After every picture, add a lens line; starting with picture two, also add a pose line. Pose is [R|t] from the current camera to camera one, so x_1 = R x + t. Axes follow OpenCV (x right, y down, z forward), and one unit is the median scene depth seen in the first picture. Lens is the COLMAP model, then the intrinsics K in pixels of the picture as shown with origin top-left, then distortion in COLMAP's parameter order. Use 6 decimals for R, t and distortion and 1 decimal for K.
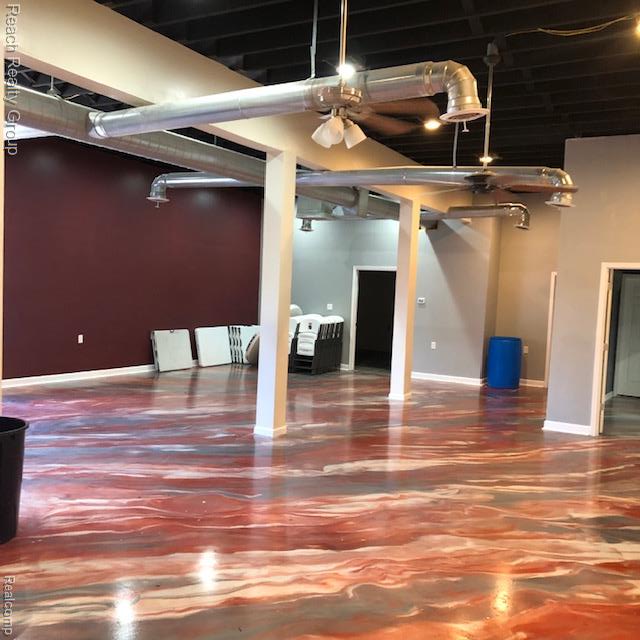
lens RADIAL K [[698.9, 0, 320.0], [0, 698.9, 320.0], [0, 0, 1]] dist [0.109918, -0.003153]
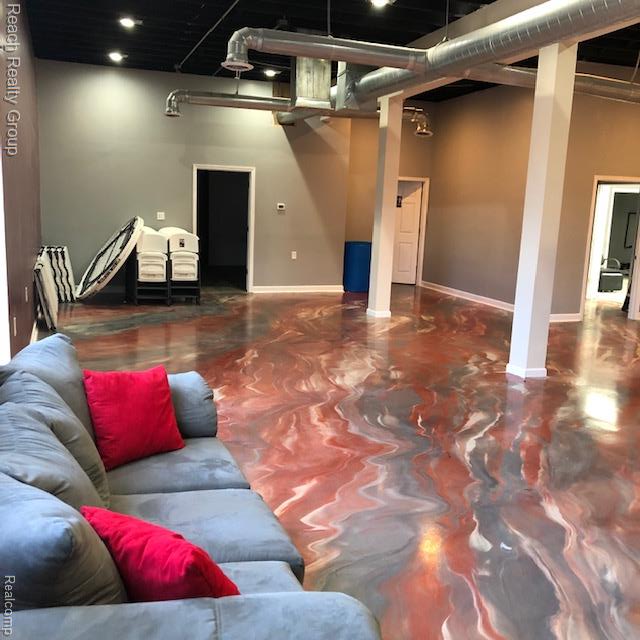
lens RADIAL K [[698.9, 0, 320.0], [0, 698.9, 320.0], [0, 0, 1]] dist [0.109918, -0.003153]
pose [[0.629088, -0.151934, 0.762341, -0.531983], [0.028663, 0.984579, 0.172574, -0.038036], [-0.776805, -0.086713, 0.623742, 0.381067]]
